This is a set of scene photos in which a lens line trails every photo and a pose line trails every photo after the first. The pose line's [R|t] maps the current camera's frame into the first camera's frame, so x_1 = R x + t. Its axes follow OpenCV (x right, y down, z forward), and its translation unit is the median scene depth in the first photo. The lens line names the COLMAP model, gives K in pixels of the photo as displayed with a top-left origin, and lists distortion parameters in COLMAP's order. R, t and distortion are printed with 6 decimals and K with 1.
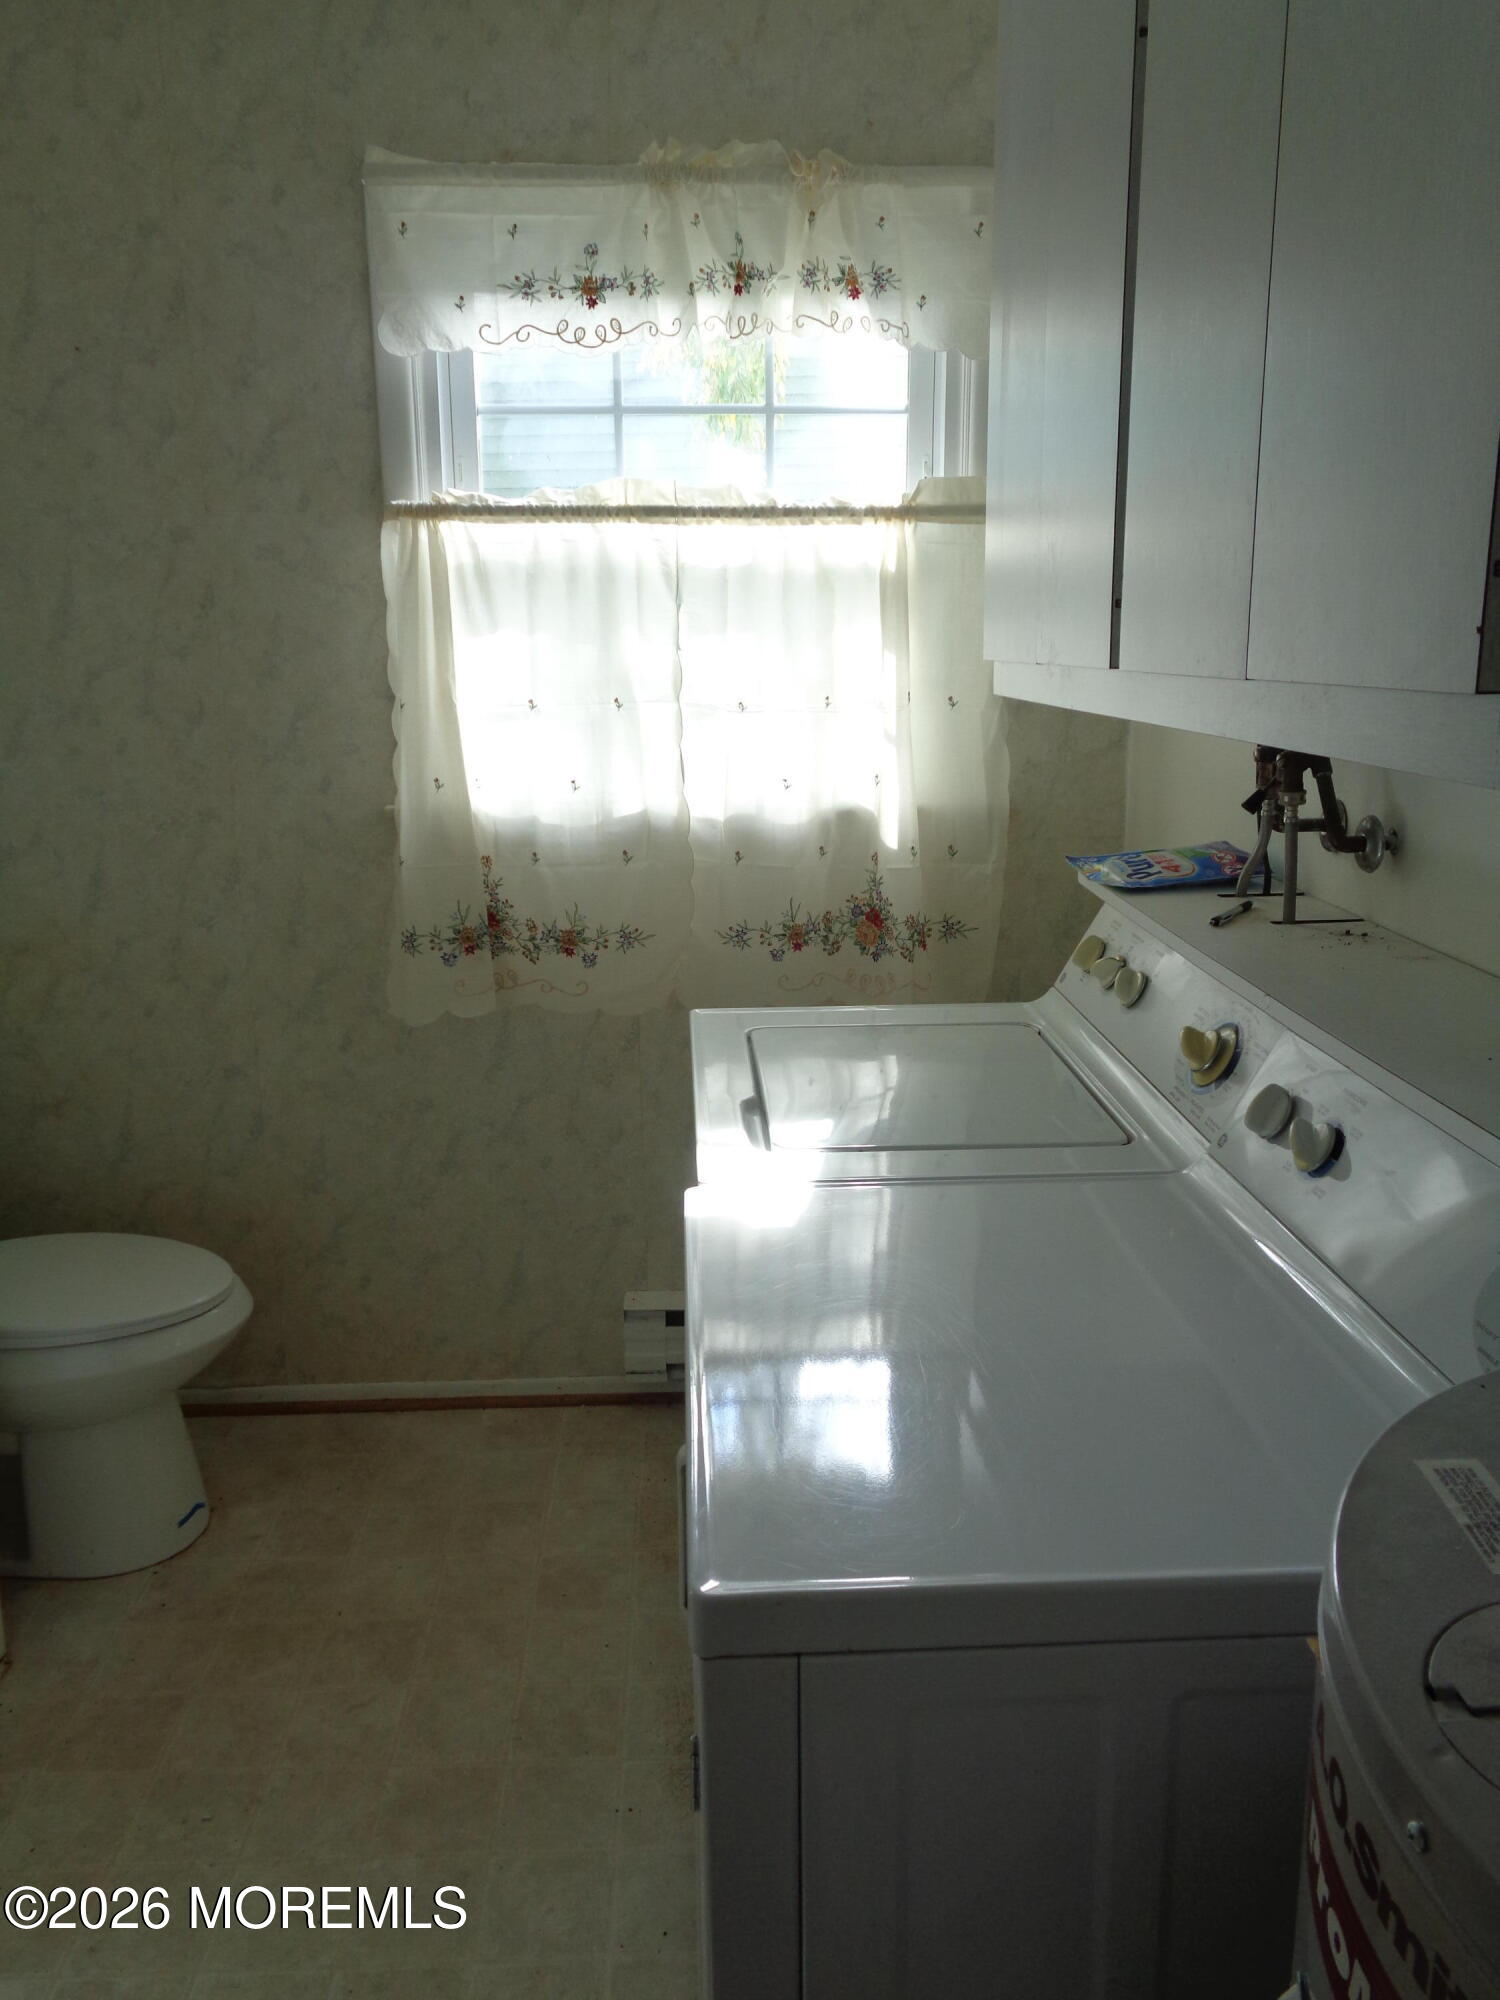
lens RADIAL K [[1479.7, 0, 764.9], [0, 1479.7, 995.6], [0, 0, 1]] dist [-0.031256, 0.034414]
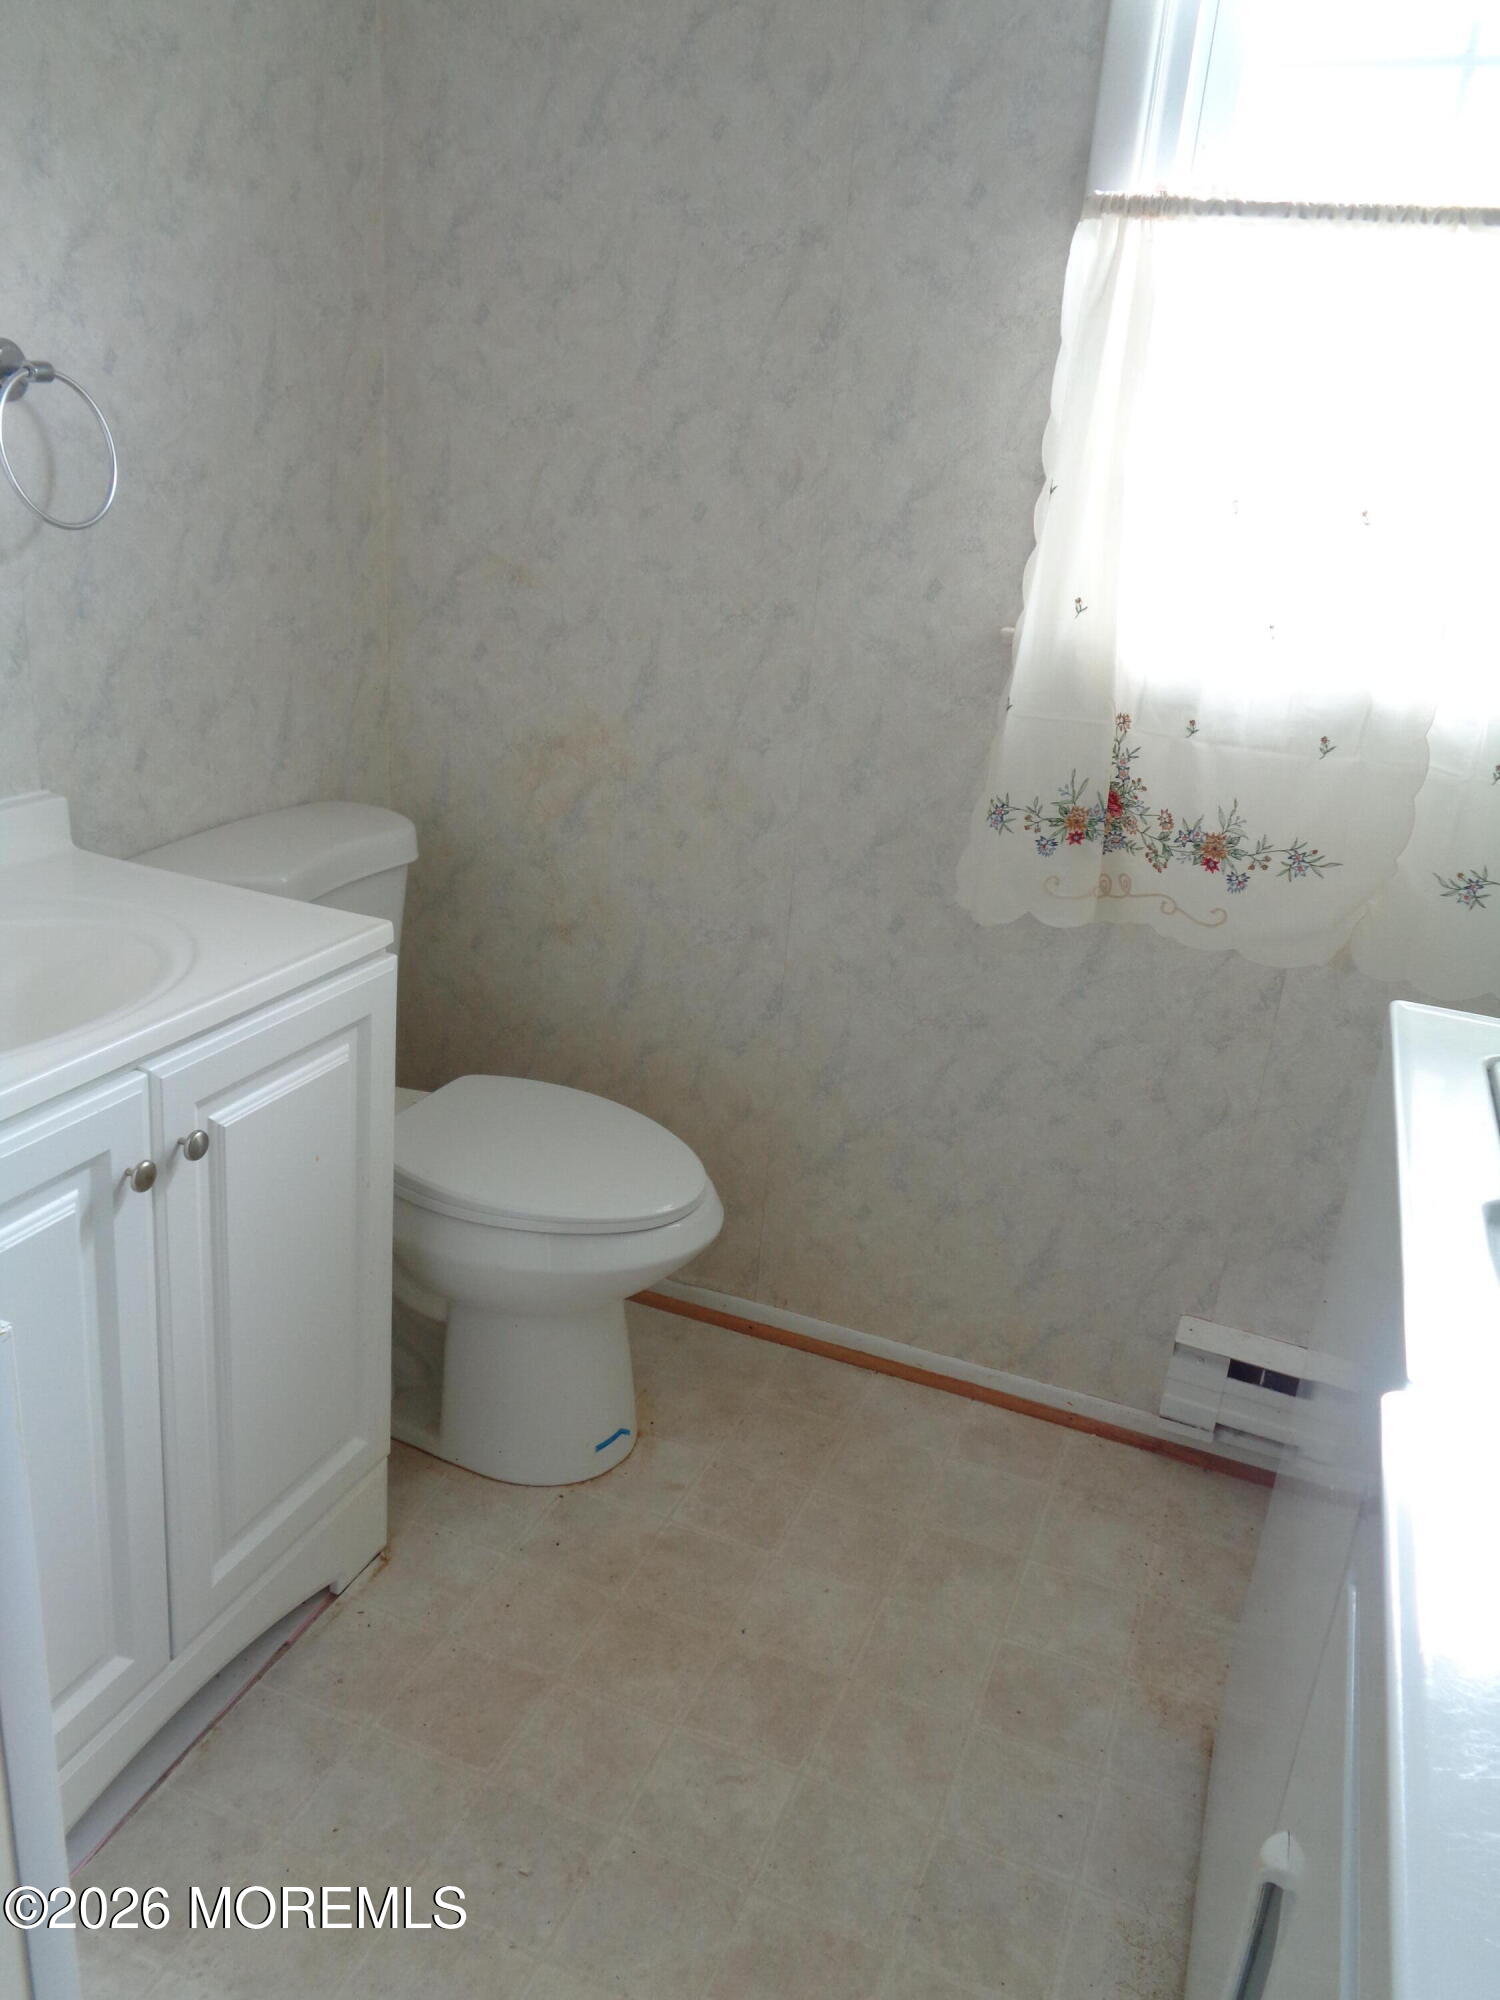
lens RADIAL K [[1479.7, 0, 746.5], [0, 1479.7, 1005.7], [0, 0, 1]] dist [-0.031256, 0.034414]
pose [[0.903664, 0.217936, -0.368639, -0.057172], [-0.176577, 0.973861, 0.142883, -0.025626], [0.390142, -0.064025, 0.918526, 0.248807]]
